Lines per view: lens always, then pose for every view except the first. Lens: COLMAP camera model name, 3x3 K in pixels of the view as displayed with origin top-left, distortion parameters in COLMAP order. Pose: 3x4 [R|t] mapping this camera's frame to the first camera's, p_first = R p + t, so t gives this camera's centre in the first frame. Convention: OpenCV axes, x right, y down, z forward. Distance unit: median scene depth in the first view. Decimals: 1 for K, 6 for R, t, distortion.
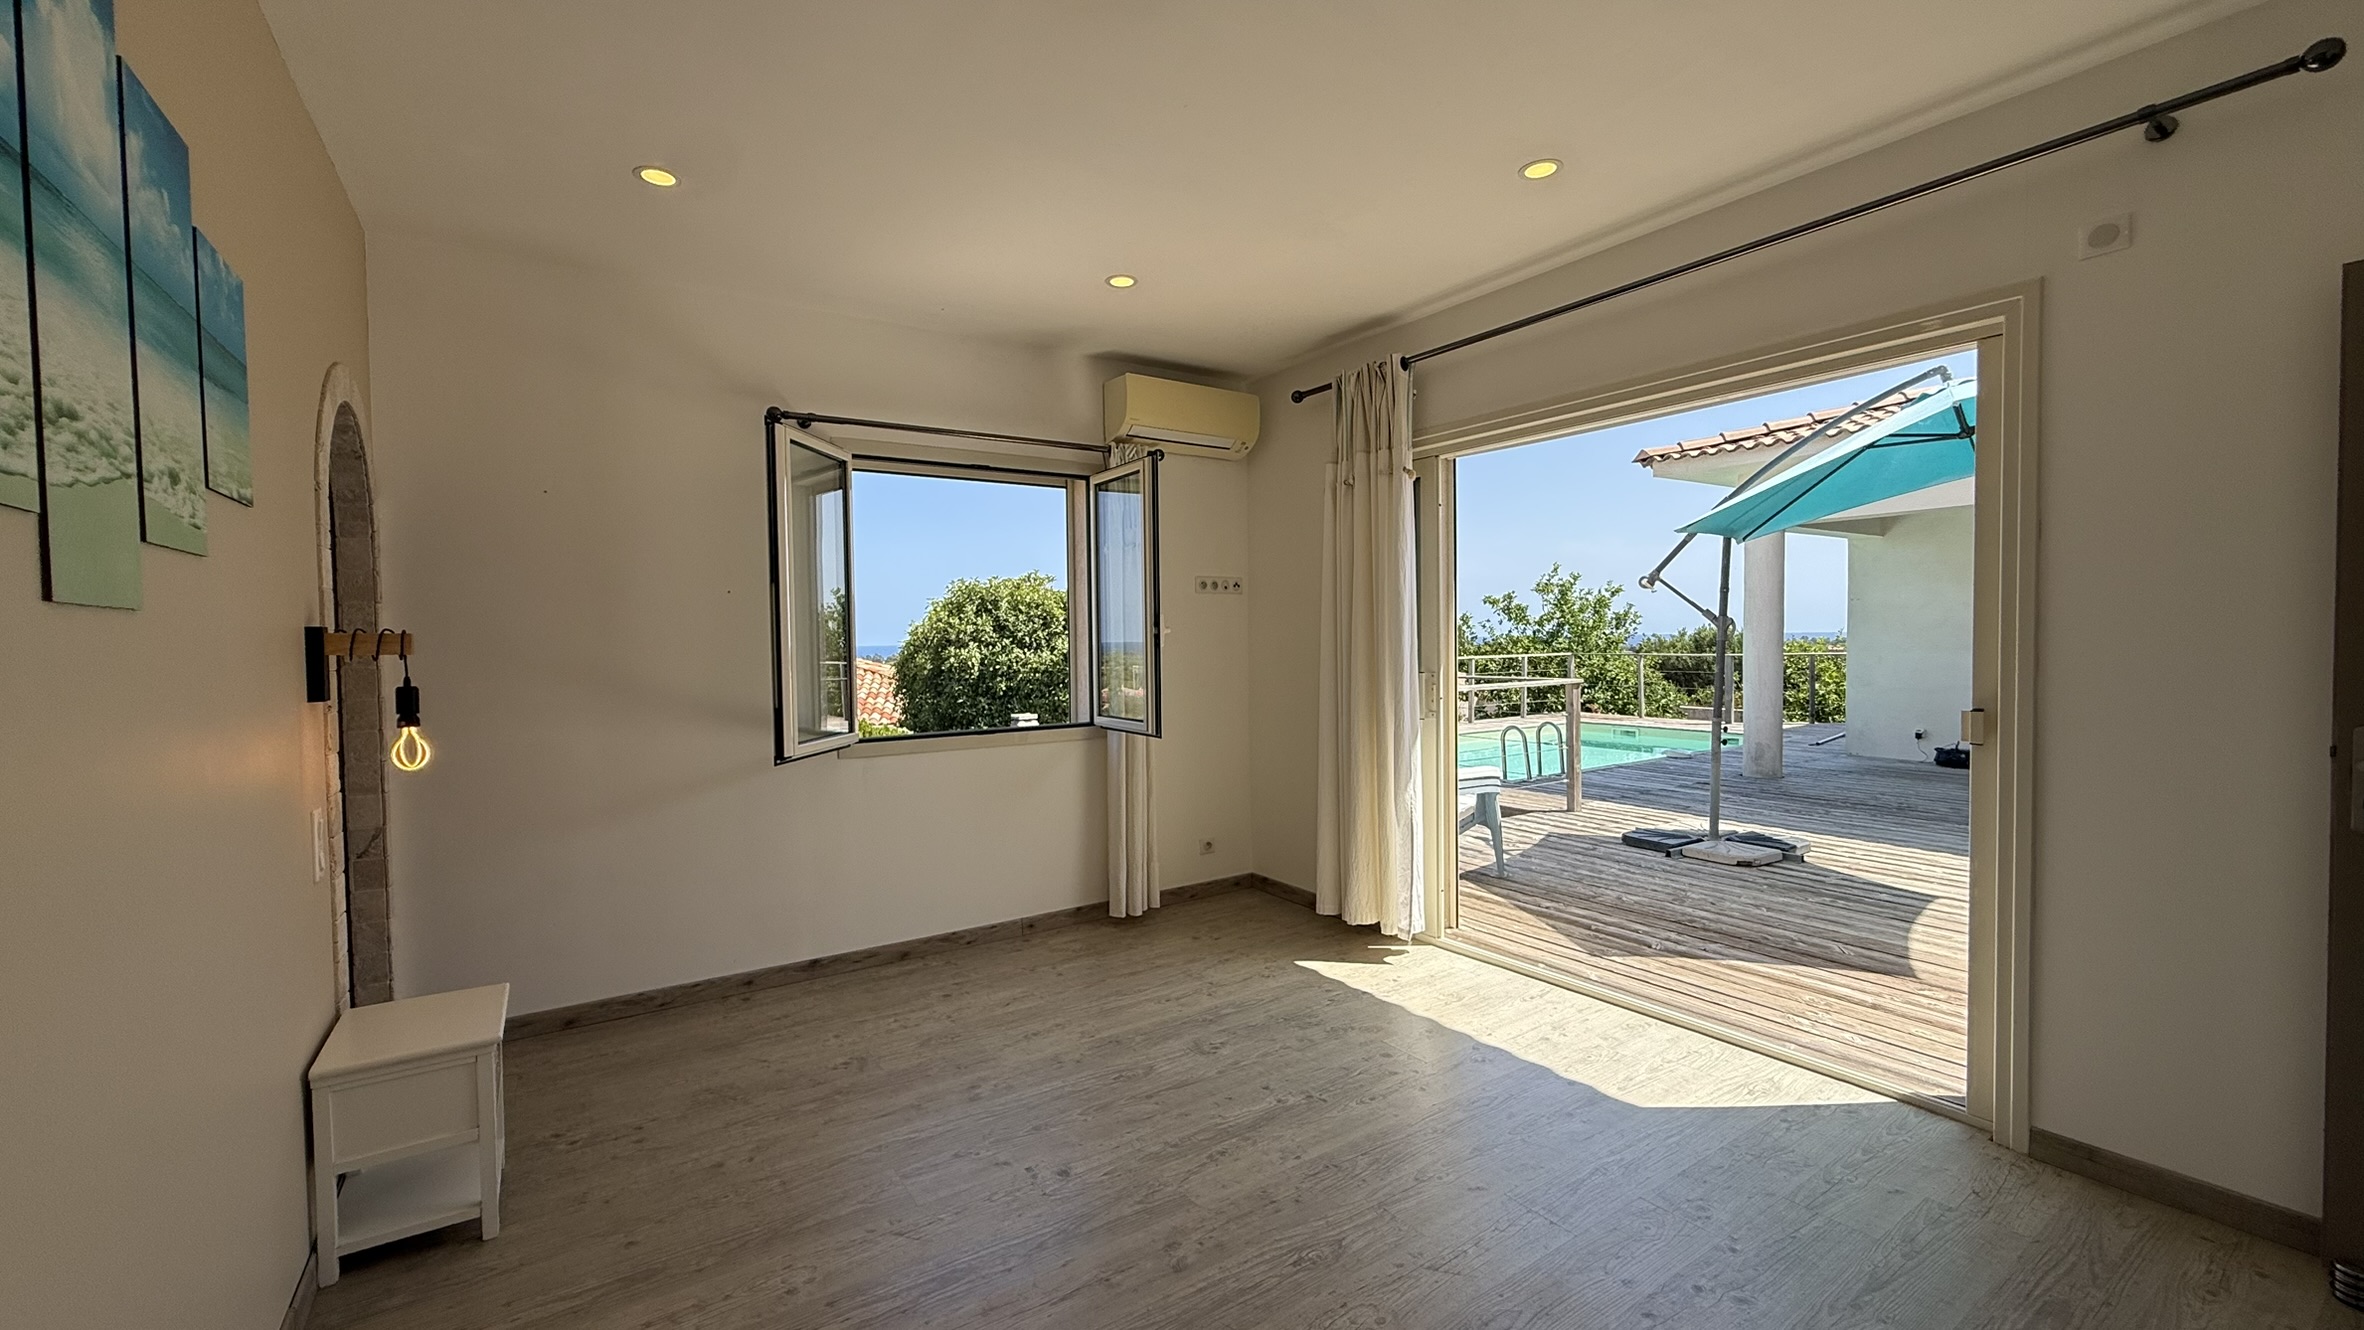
lens RADIAL K [[938.7, 0, 1168.4], [0, 938.7, 671.8], [0, 0, 1]] dist [-0.000872, 0.000231]
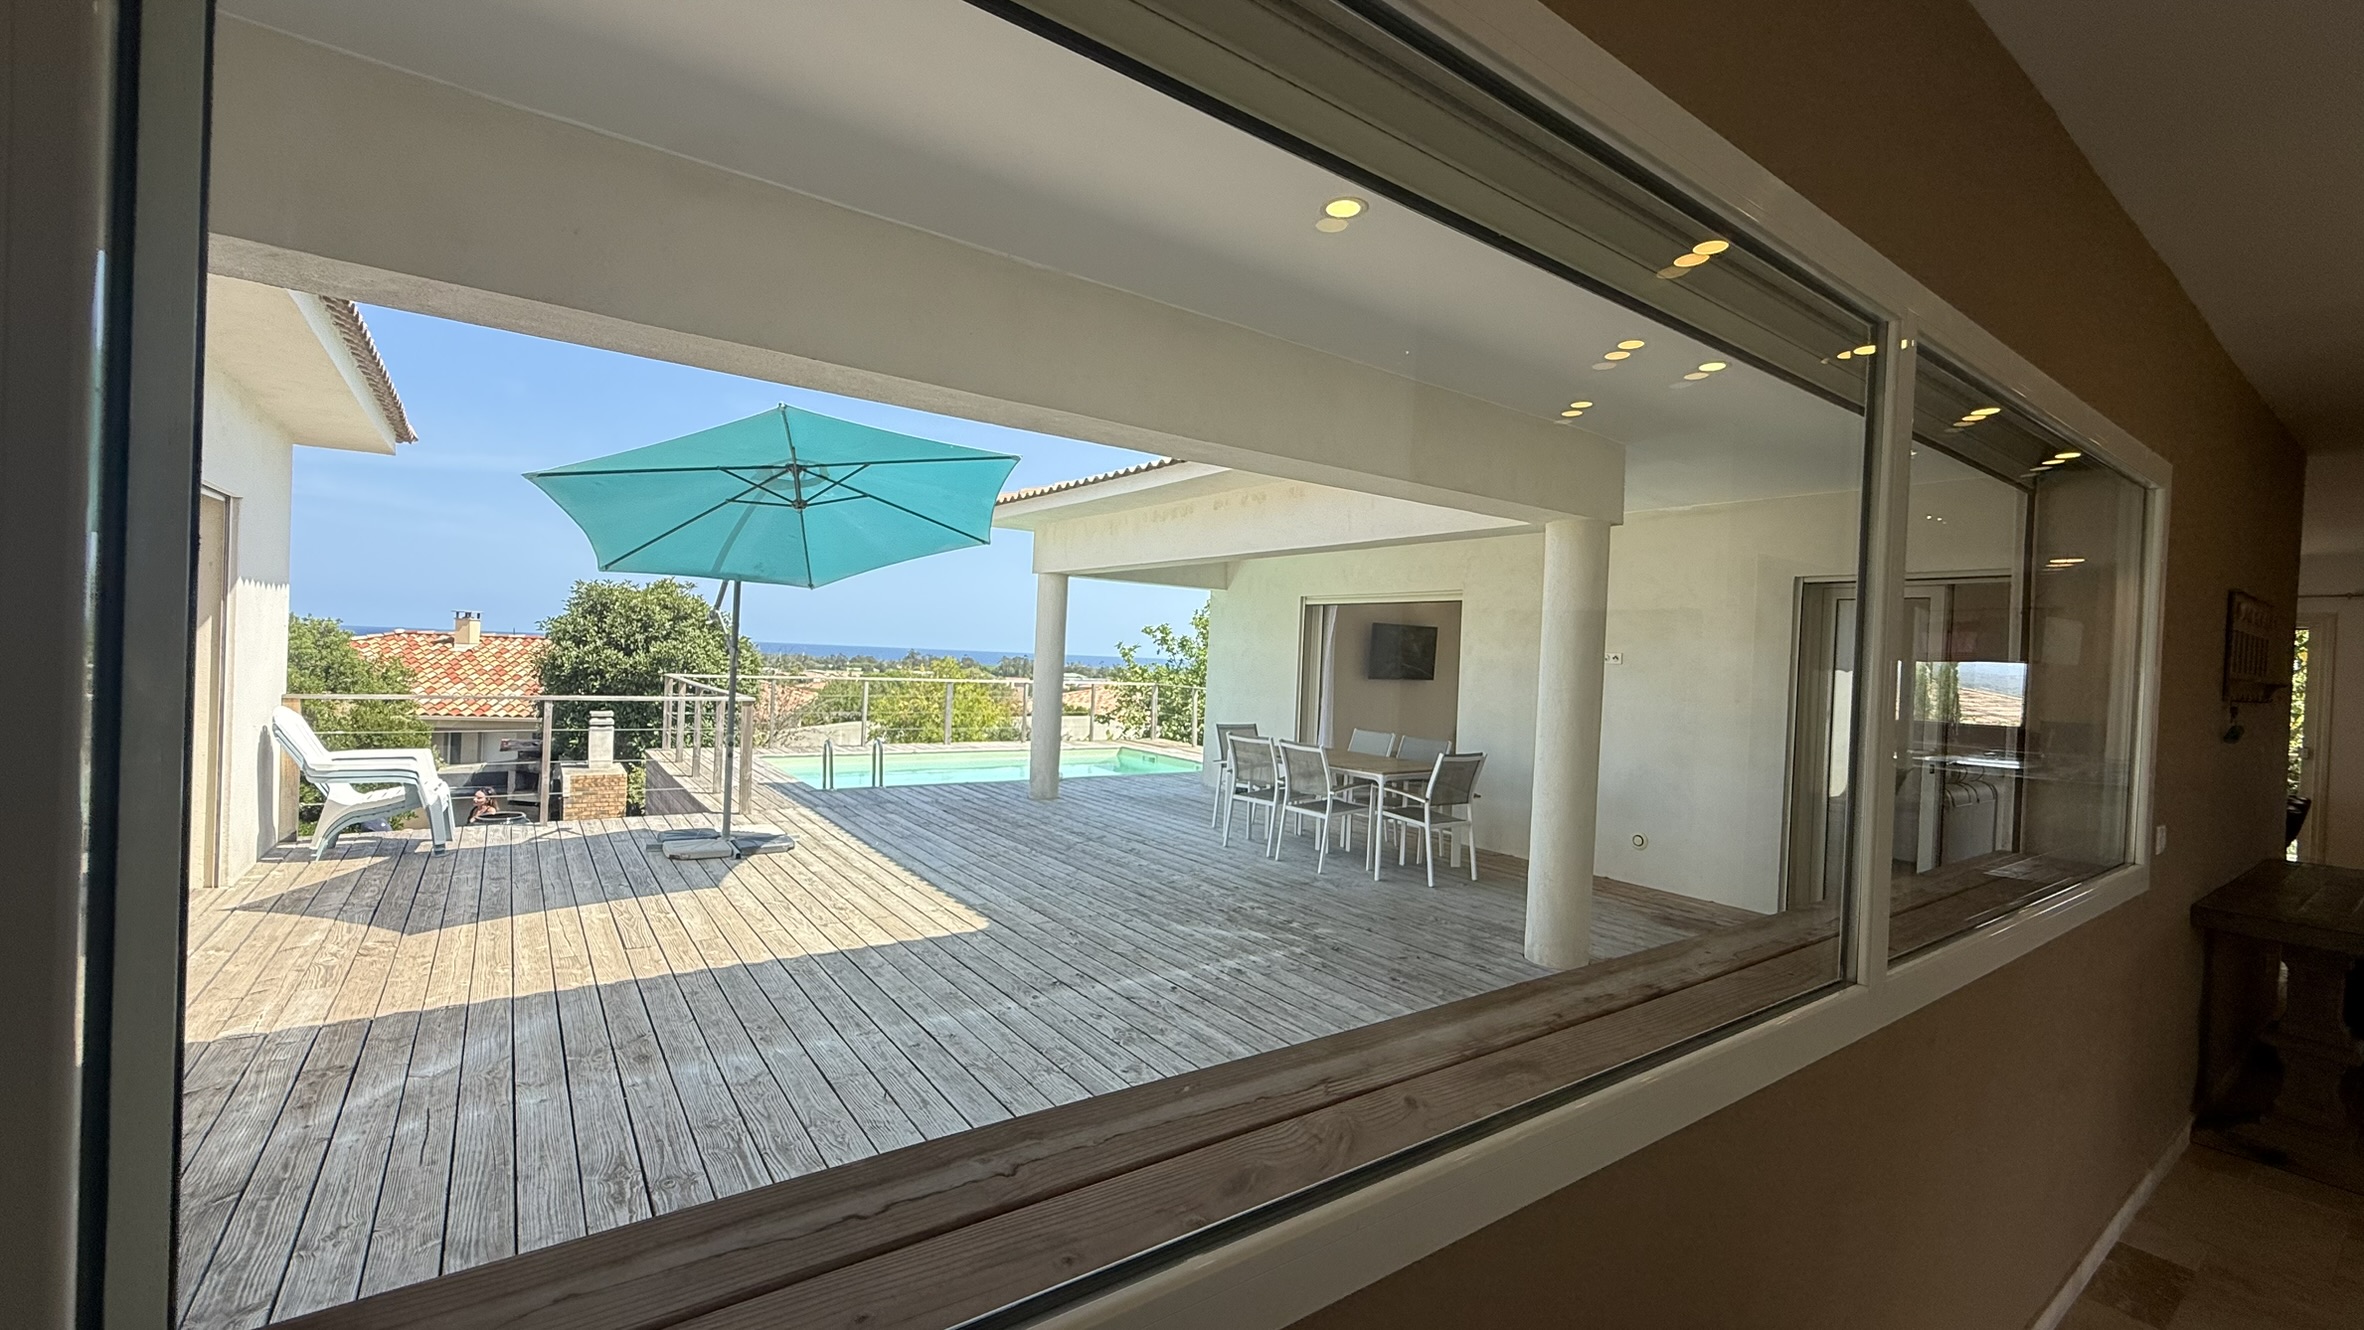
lens RADIAL K [[938.7, 0, 1176.8], [0, 938.7, 667.5], [0, 0, 1]] dist [-0.000872, 0.000231]
pose [[0.997819, 0.056003, 0.034930, 1.178391], [-0.055149, 0.998166, -0.024959, -0.036207], [-0.036263, 0.022978, 0.999078, -0.192020]]
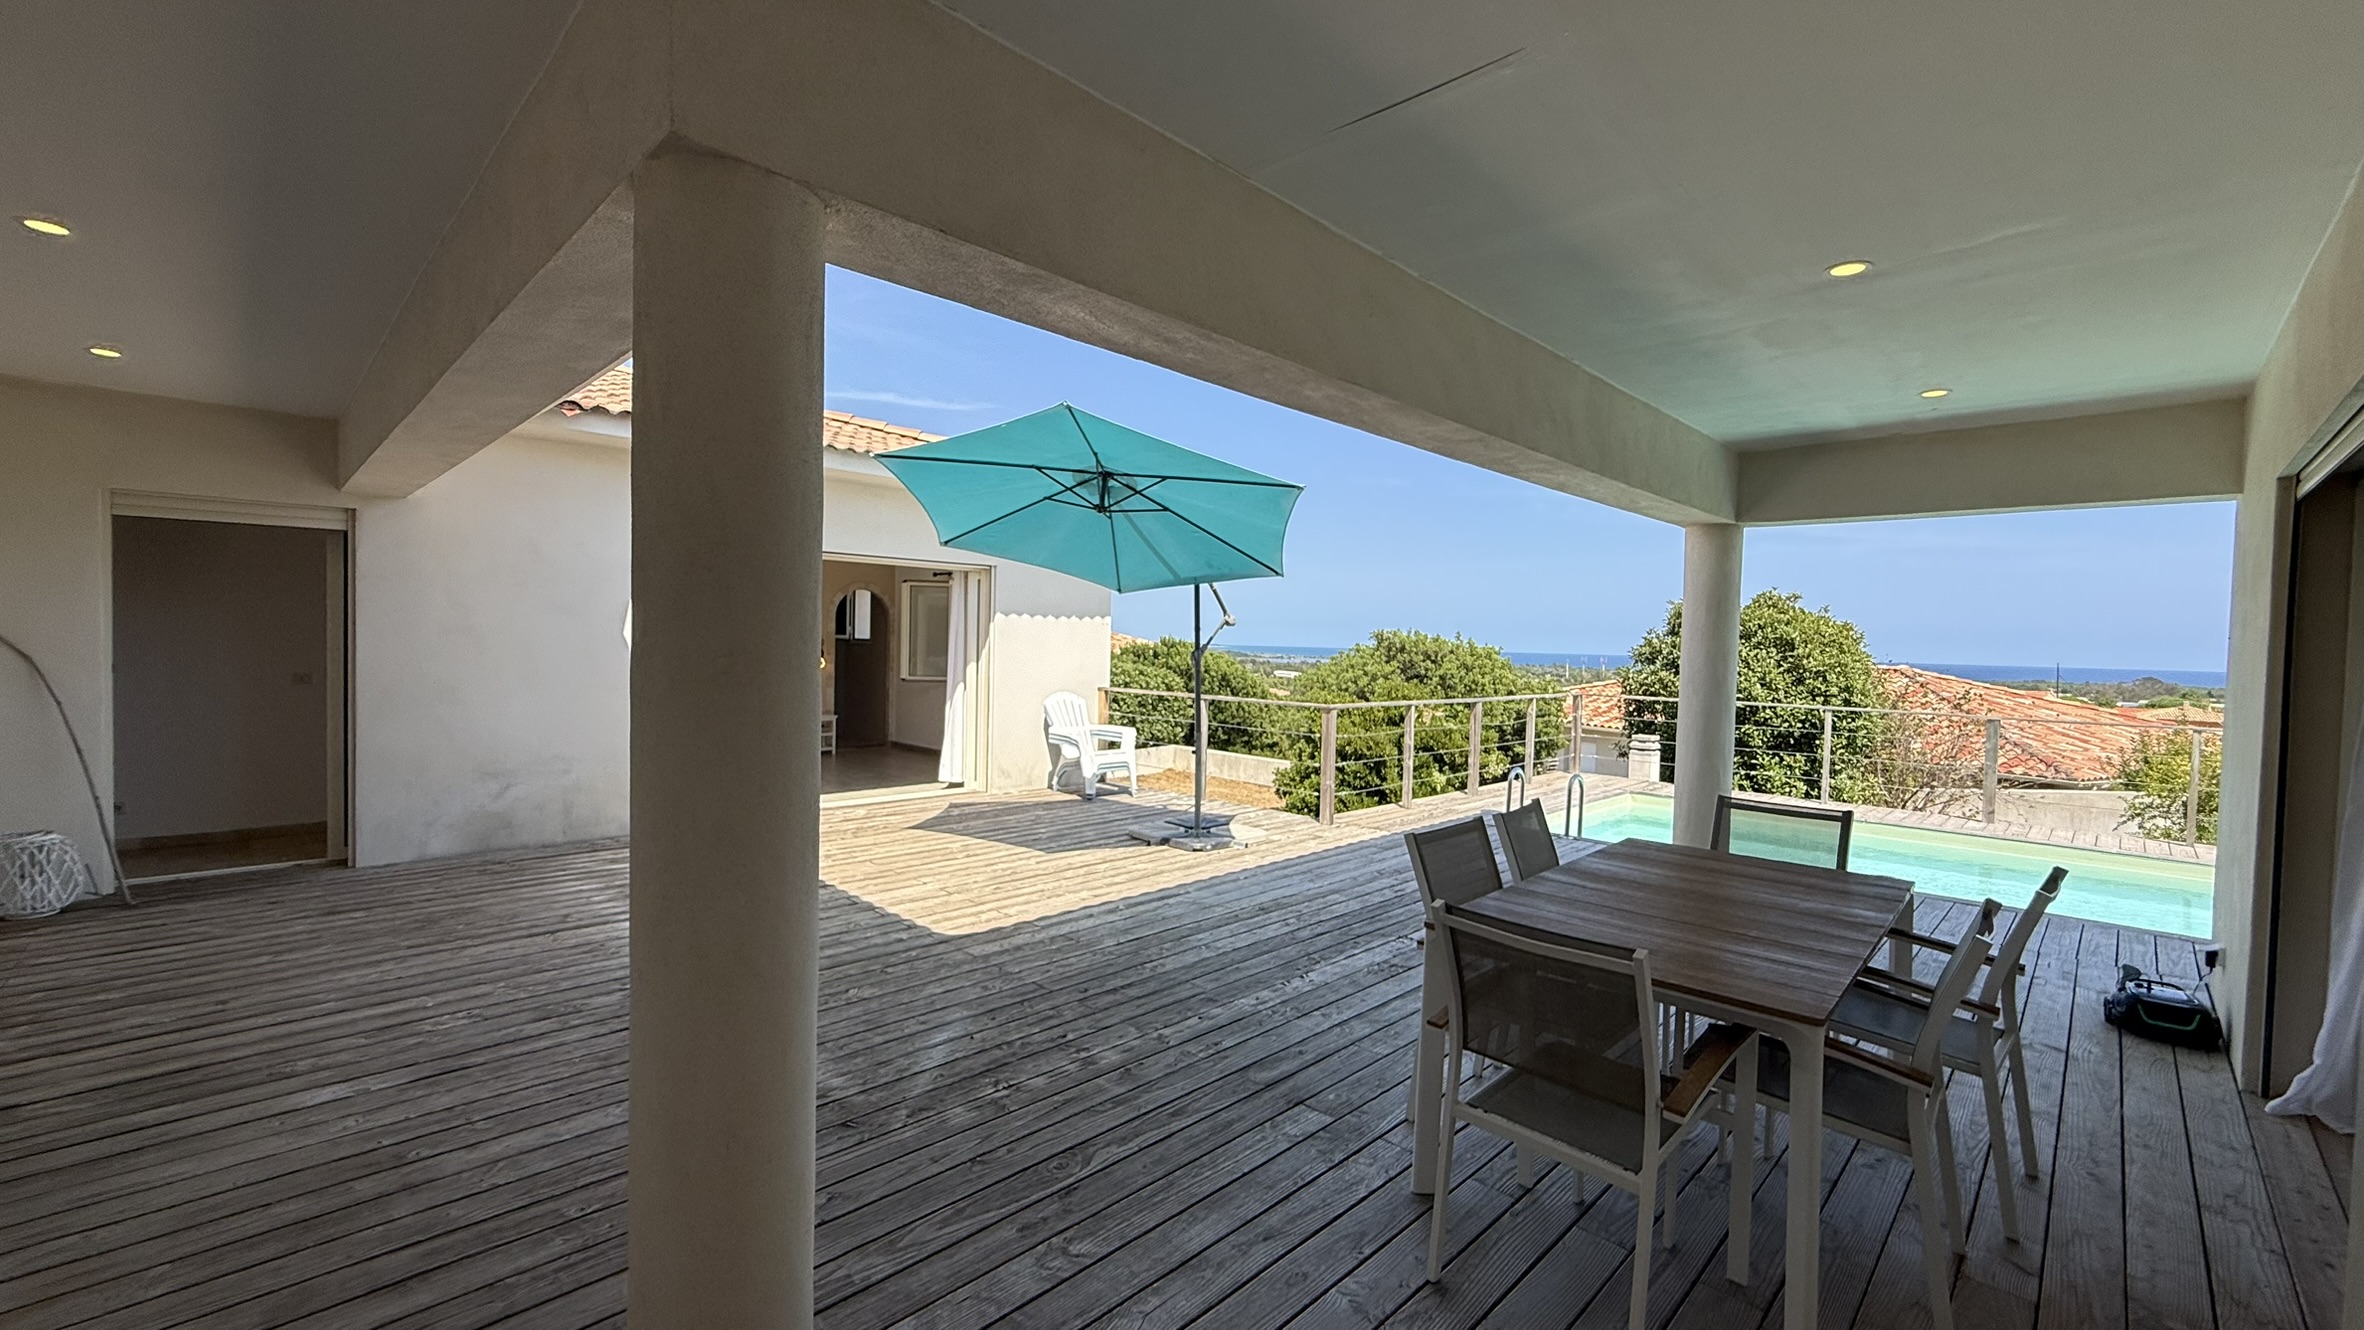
lens RADIAL K [[938.7, 0, 1167.9], [0, 938.7, 657.9], [0, 0, 1]] dist [-0.000872, 0.000231]
pose [[0.197430, 0.037549, -0.979598, 1.915817], [-0.063274, 0.997671, 0.025489, -0.081173], [0.978273, 0.056950, 0.199346, 0.765957]]
